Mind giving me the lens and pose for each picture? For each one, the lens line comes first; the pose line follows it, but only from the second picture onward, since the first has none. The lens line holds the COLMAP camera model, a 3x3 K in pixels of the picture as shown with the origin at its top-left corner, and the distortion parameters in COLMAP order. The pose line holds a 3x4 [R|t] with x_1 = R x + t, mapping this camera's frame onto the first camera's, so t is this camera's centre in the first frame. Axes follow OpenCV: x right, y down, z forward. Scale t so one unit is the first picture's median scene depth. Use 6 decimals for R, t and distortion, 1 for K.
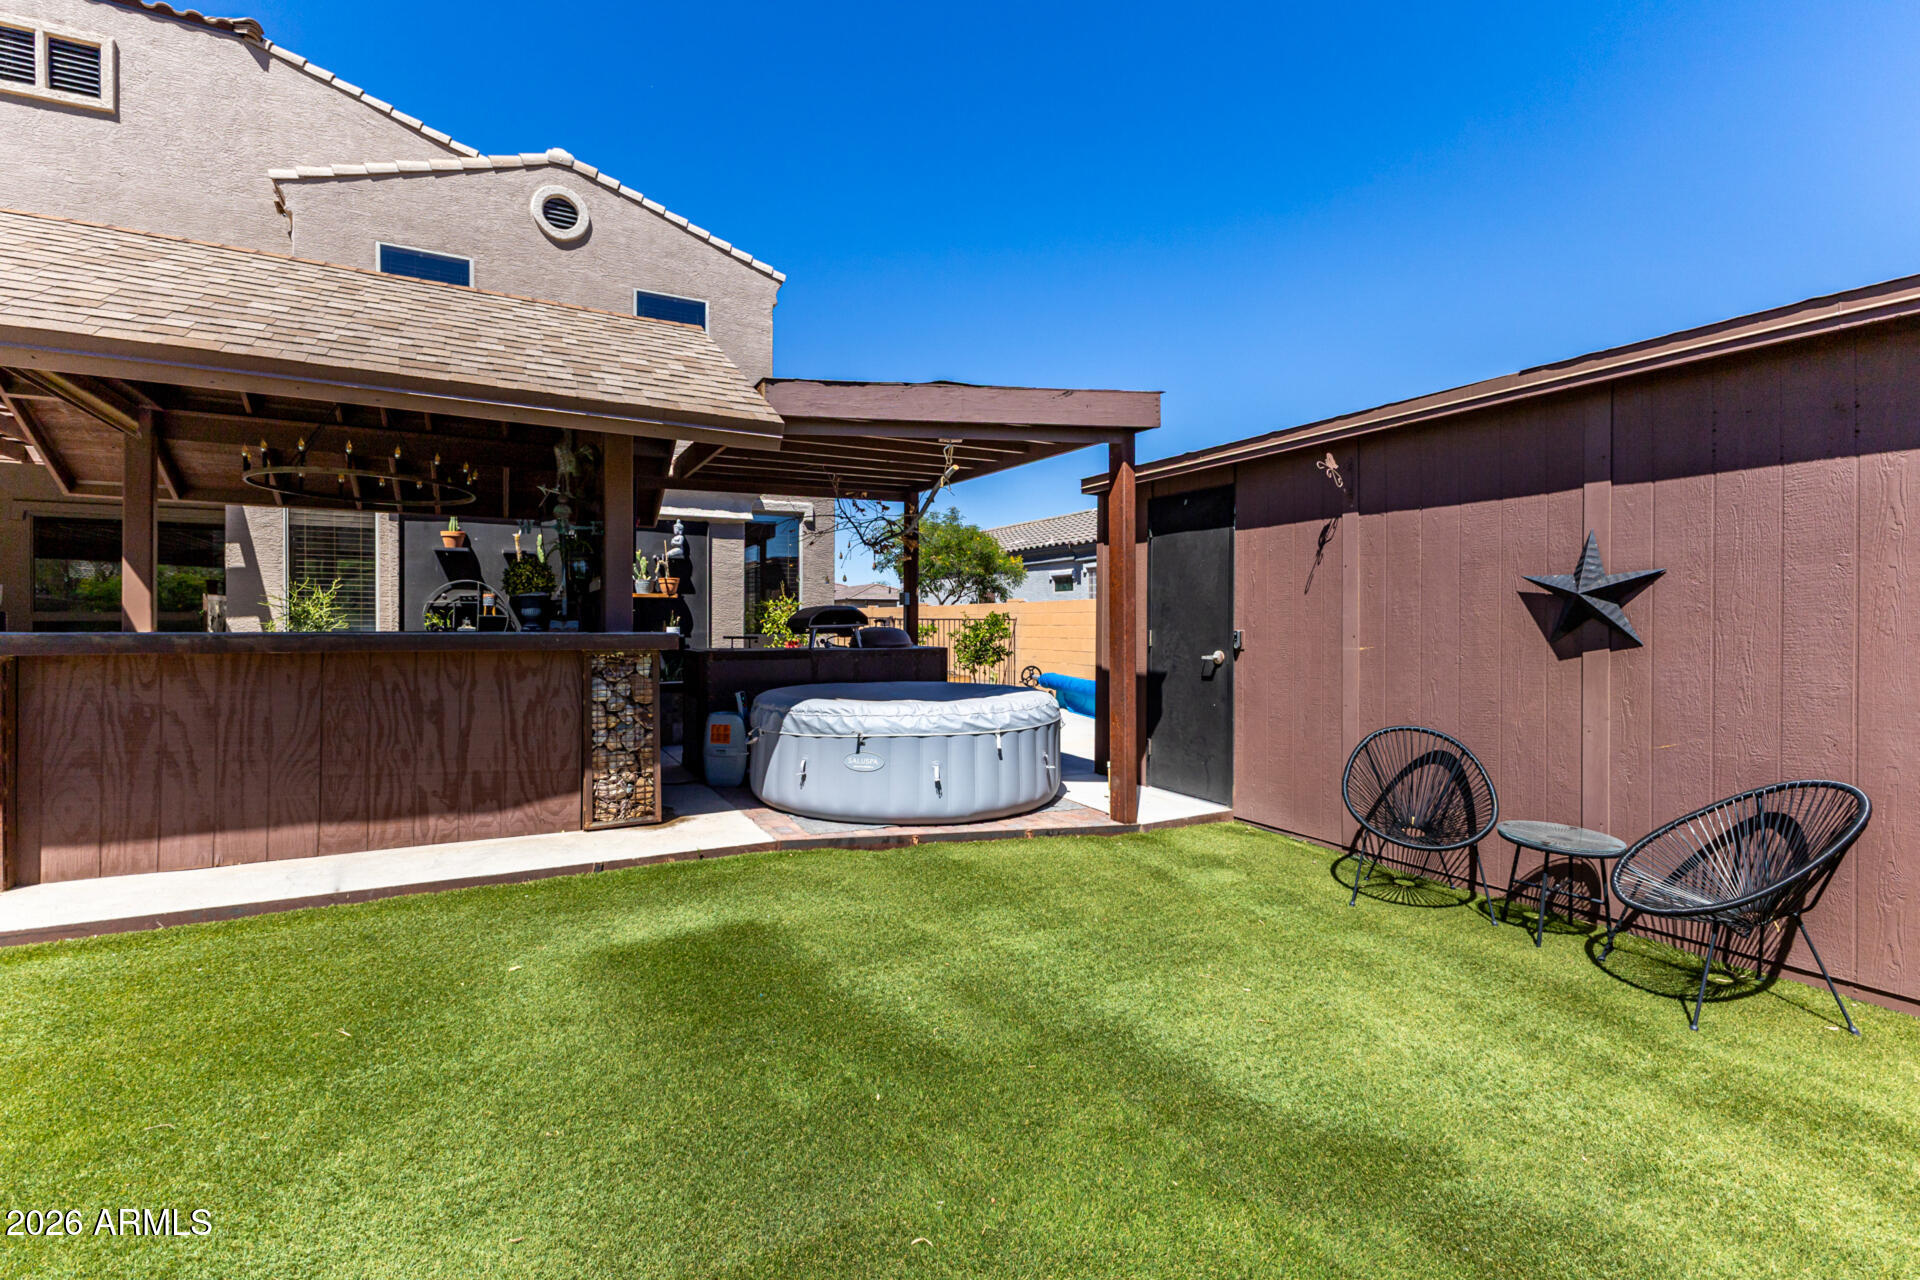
lens RADIAL K [[834.2, 0, 955.1], [0, 834.2, 628.9], [0, 0, 1]] dist [0.003343, -0.000604]
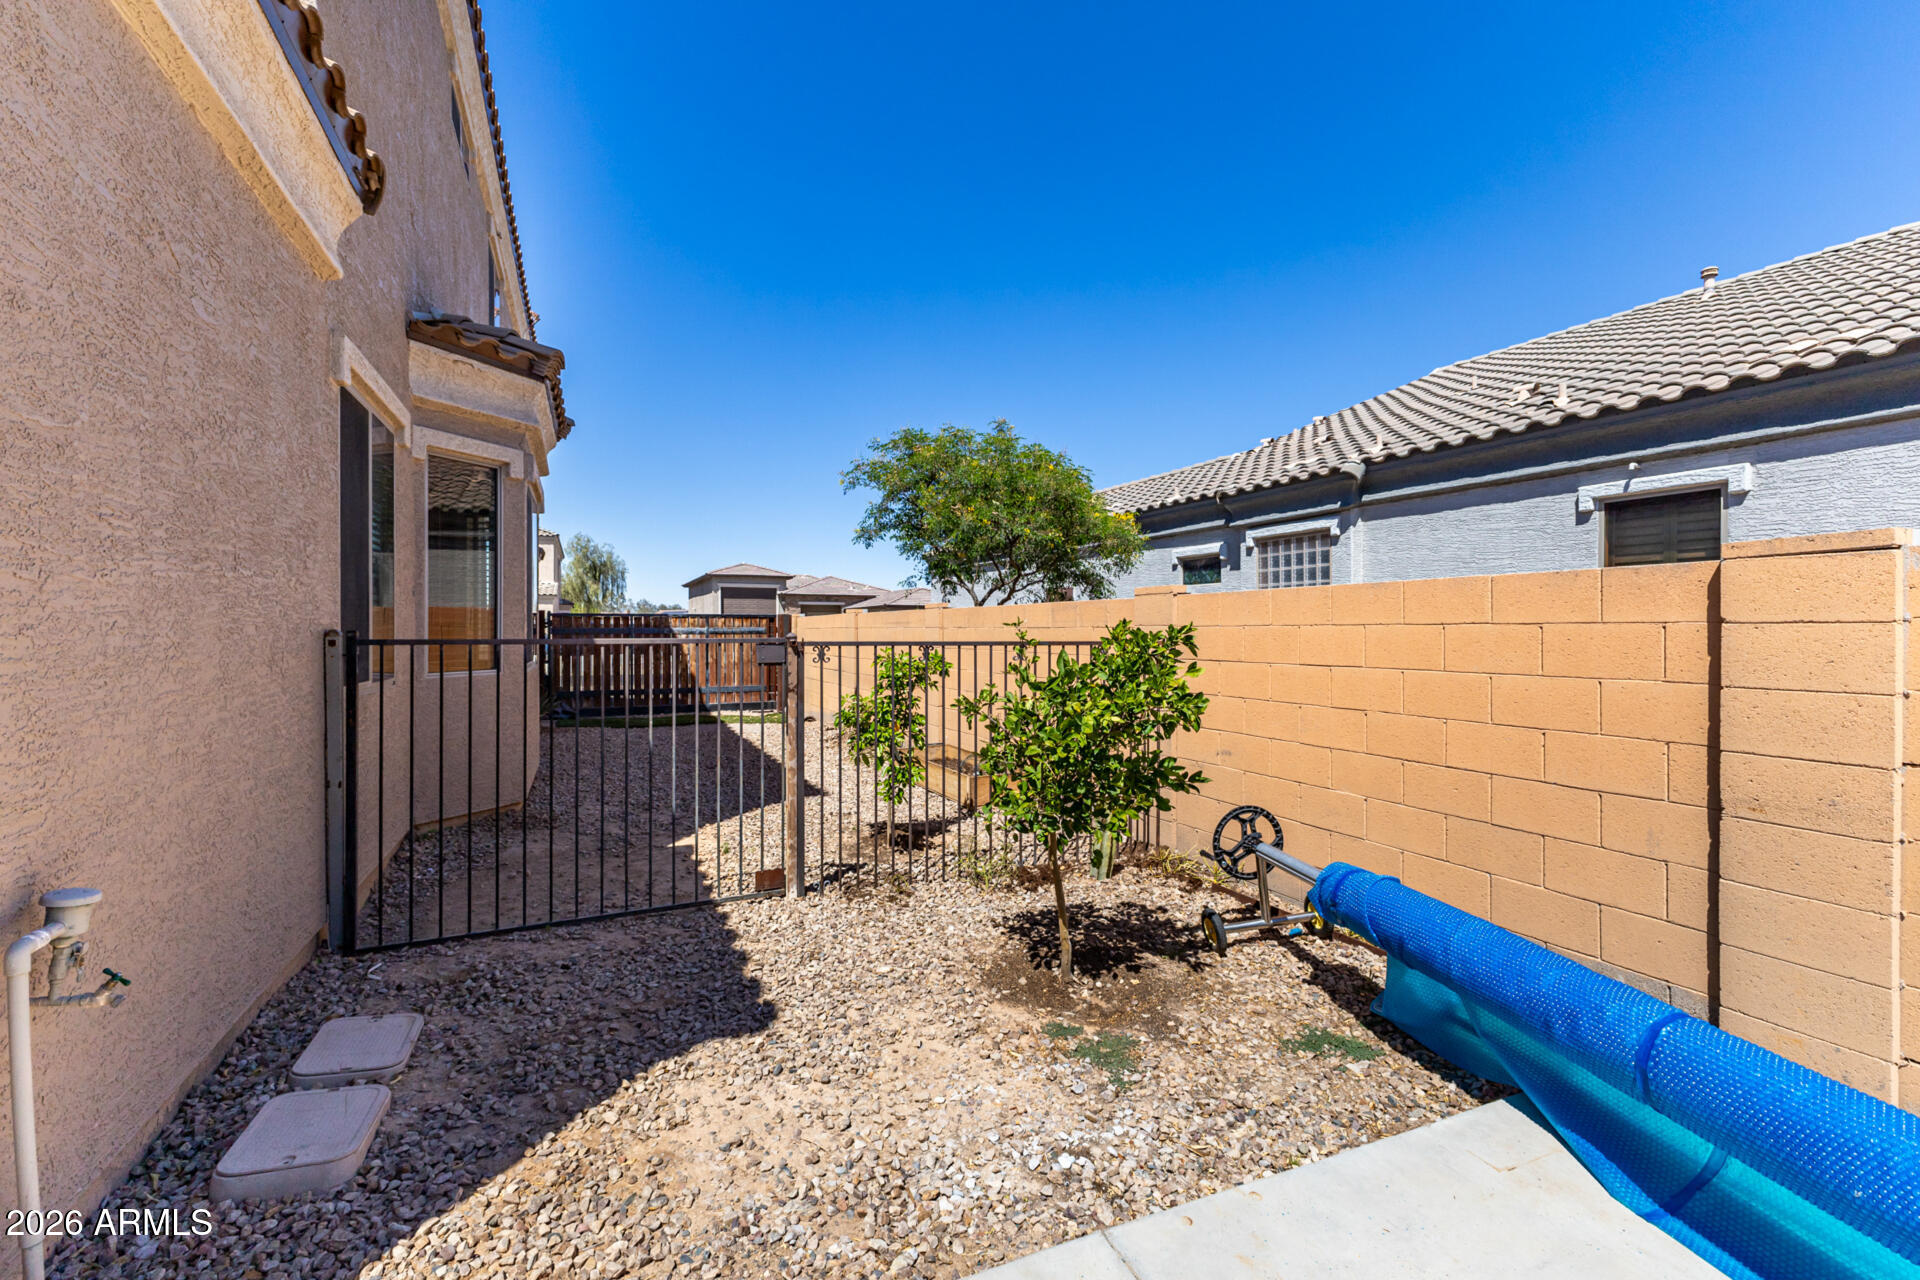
lens RADIAL K [[834.2, 0, 962.8], [0, 834.2, 634.1], [0, 0, 1]] dist [0.003343, -0.000604]
pose [[0.998068, 0.003456, -0.062043, 0.006782], [-0.003723, 0.999984, -0.004190, -0.009671], [0.062027, 0.004413, 0.998065, 0.477034]]
